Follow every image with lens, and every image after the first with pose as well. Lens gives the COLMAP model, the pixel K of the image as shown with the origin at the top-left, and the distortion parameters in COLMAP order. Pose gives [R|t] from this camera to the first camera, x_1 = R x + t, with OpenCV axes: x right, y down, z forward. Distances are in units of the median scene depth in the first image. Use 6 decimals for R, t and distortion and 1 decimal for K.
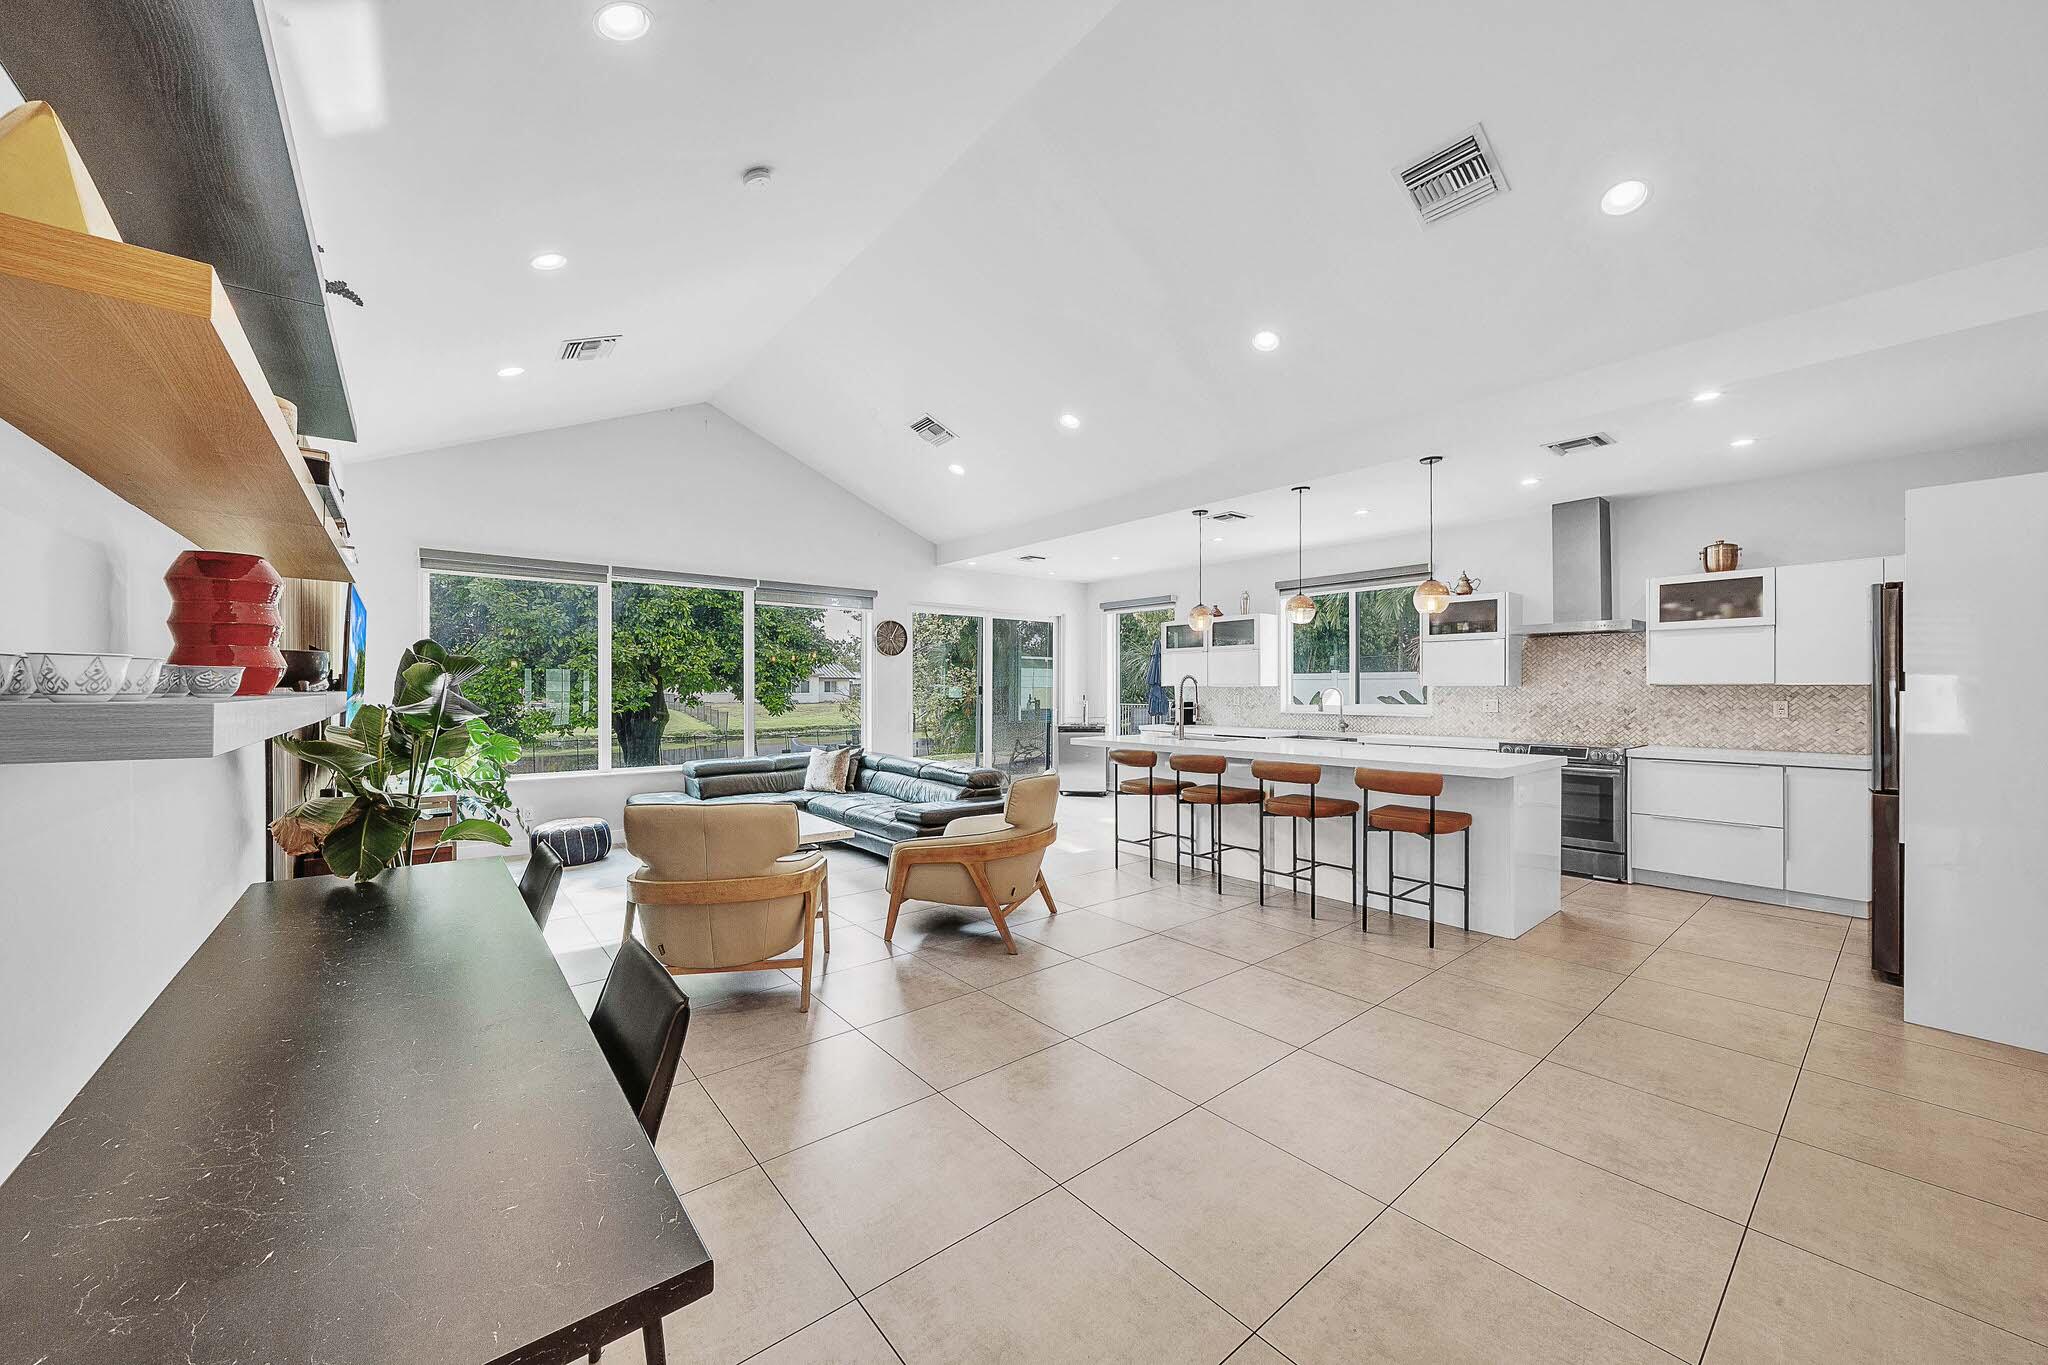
lens RADIAL K [[739.9, 0, 1018.9], [0, 739.9, 688.3], [0, 0, 1]] dist [-0.001178, -0.000079]
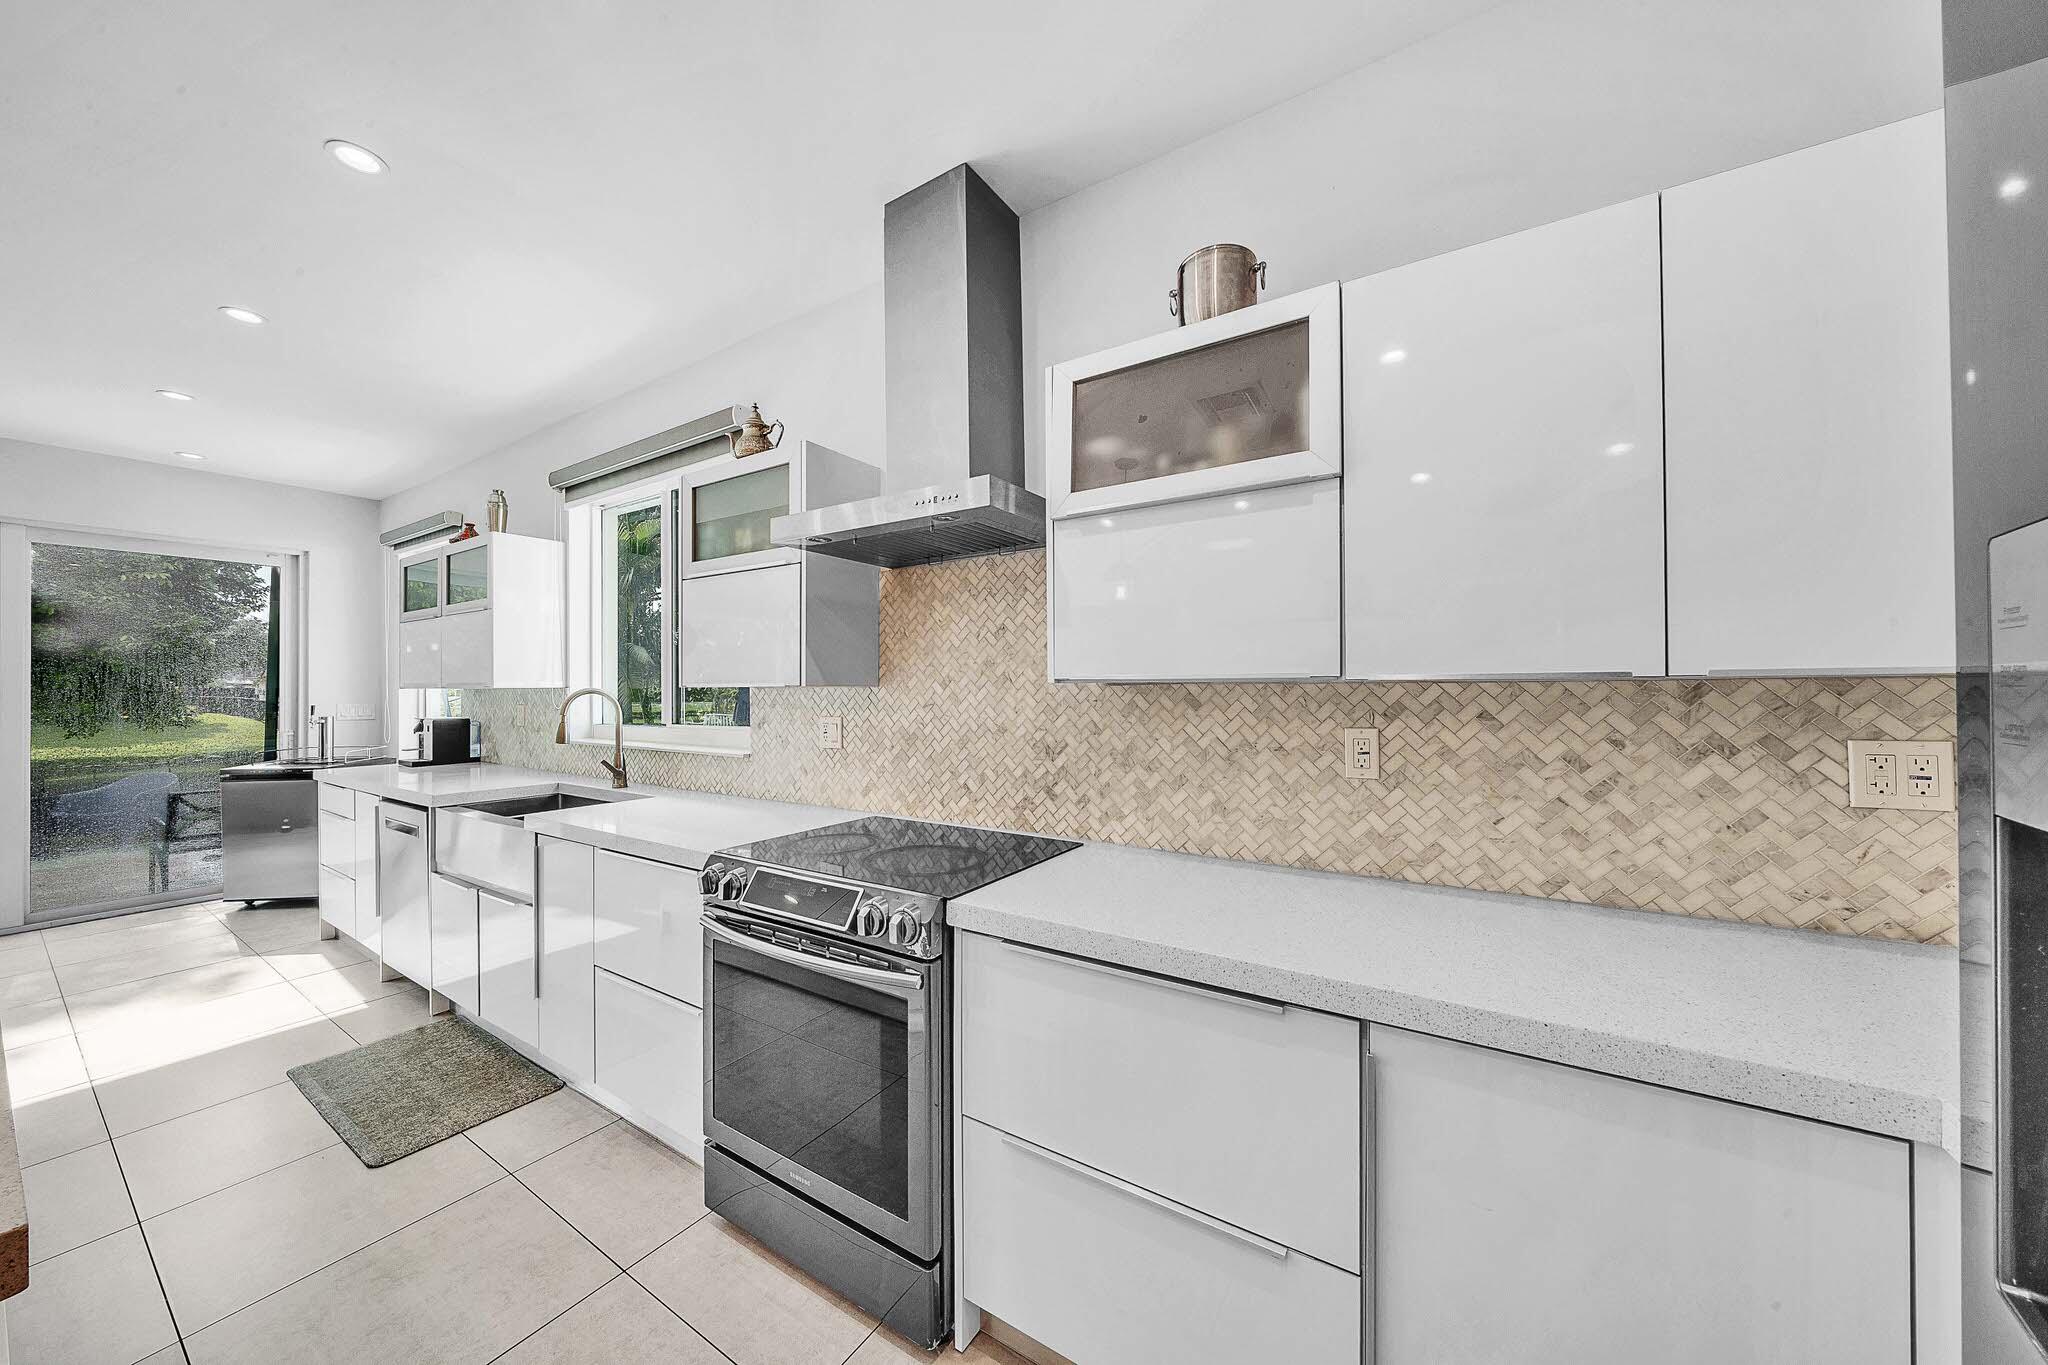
lens RADIAL K [[692.2, 0, 1022.8], [0, 692.2, 686.9], [0, 0, 1]] dist [-0.001096, -0.000083]
pose [[0.949008, -0.002344, 0.315244, 0.691939], [0.003407, 0.999990, -0.002819, -0.001329], [-0.315234, 0.003749, 0.949007, 0.660420]]
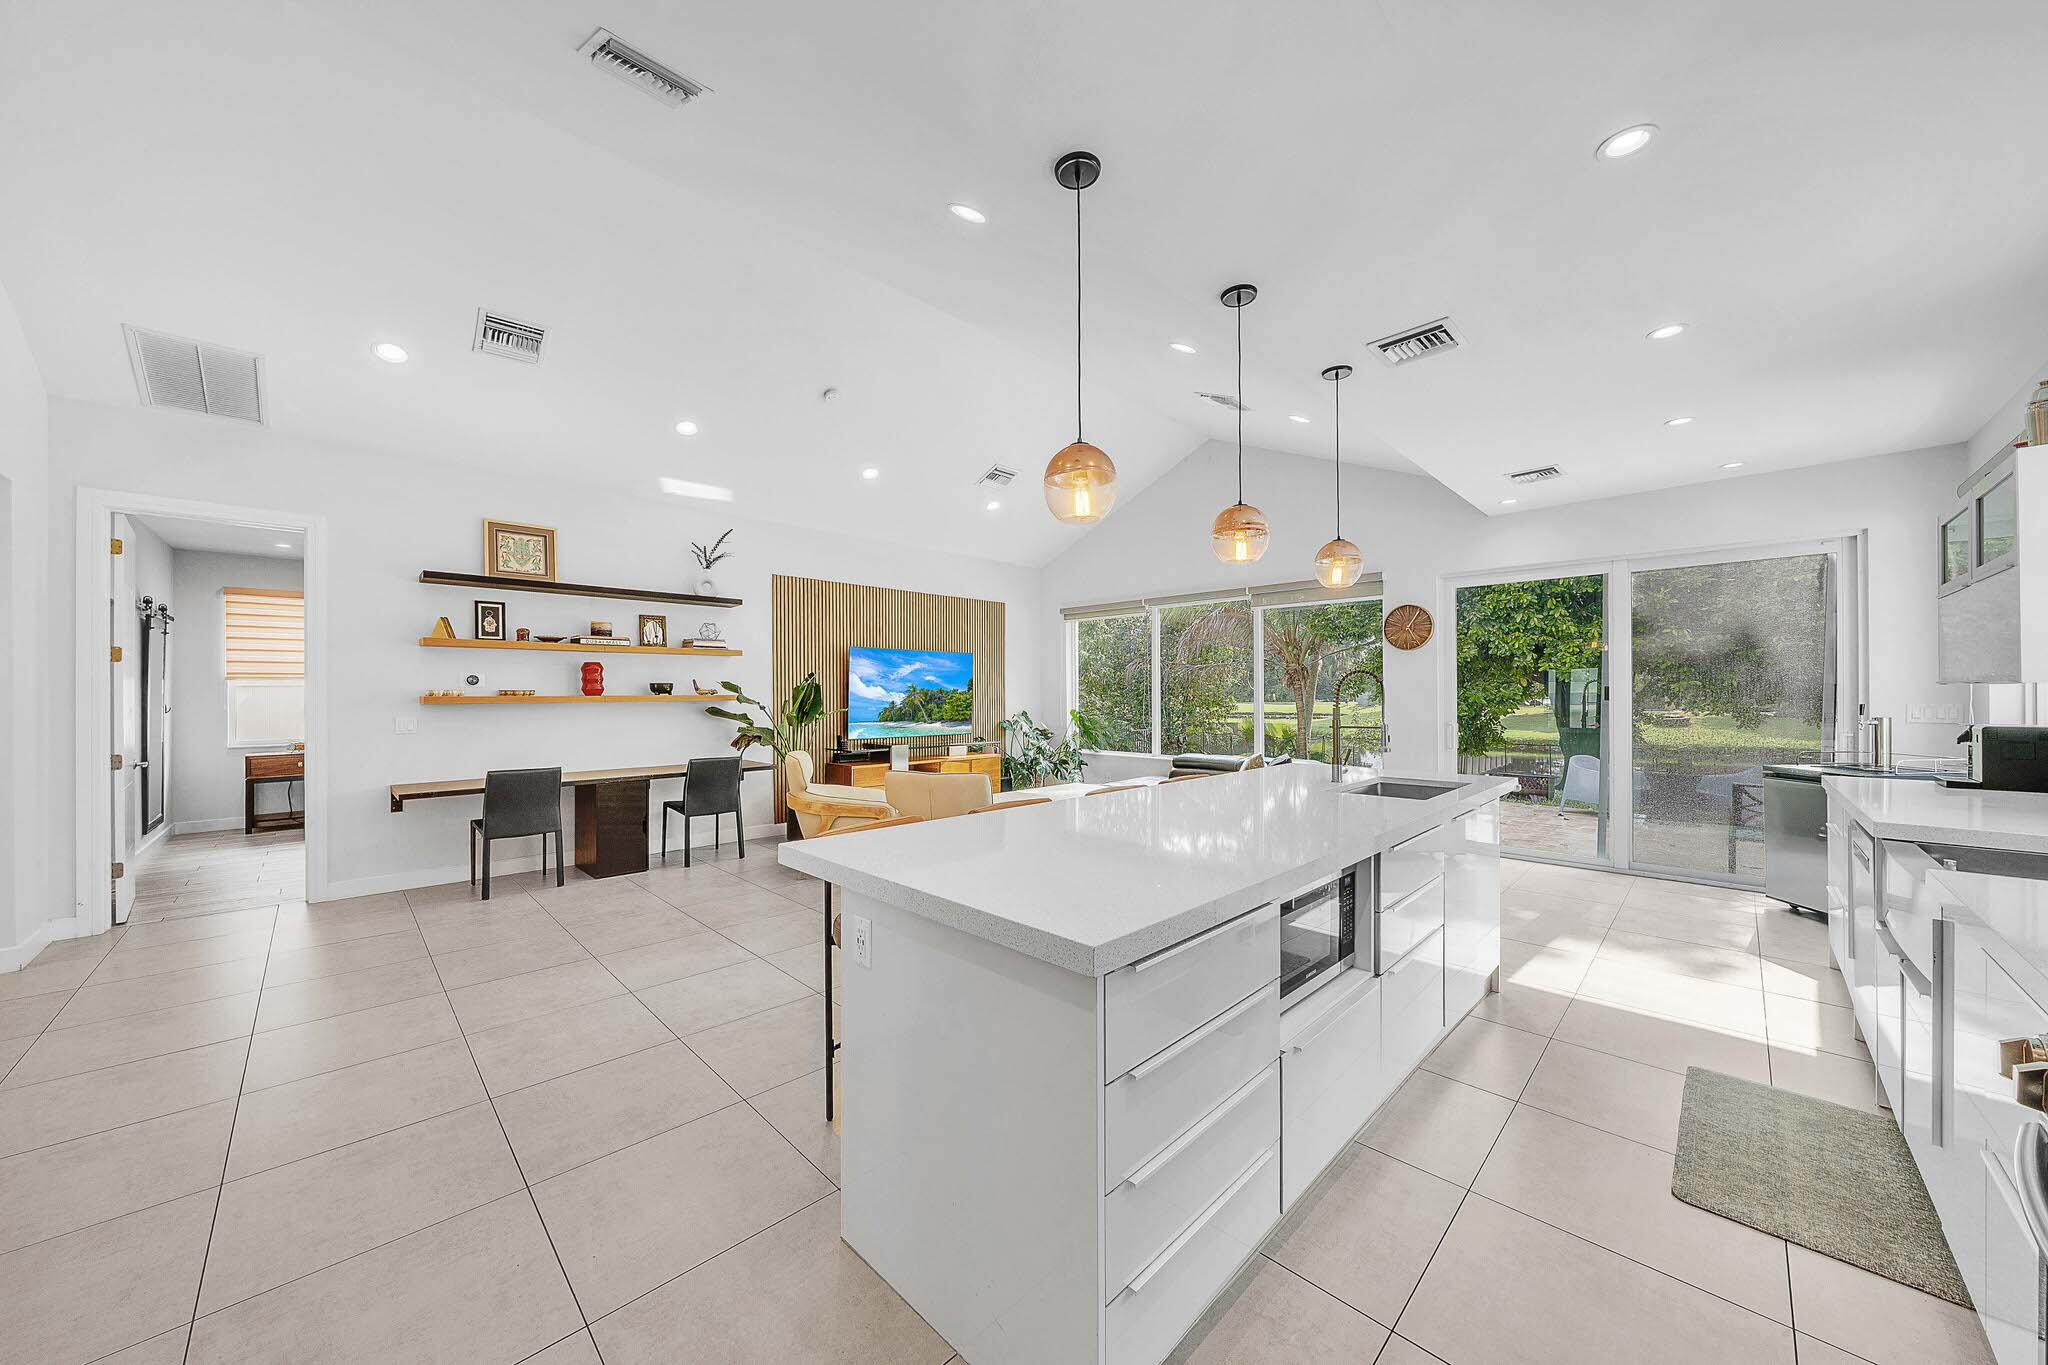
lens RADIAL K [[712.7, 0, 1018.8], [0, 712.7, 690.7], [0, 0, 1]] dist [-0.001364, -0.000071]
pose [[0.102833, -0.003190, -0.994694, 0.796881], [0.004086, 0.999988, -0.002785, -0.000199], [0.994690, -0.003778, 0.102845, 0.755671]]
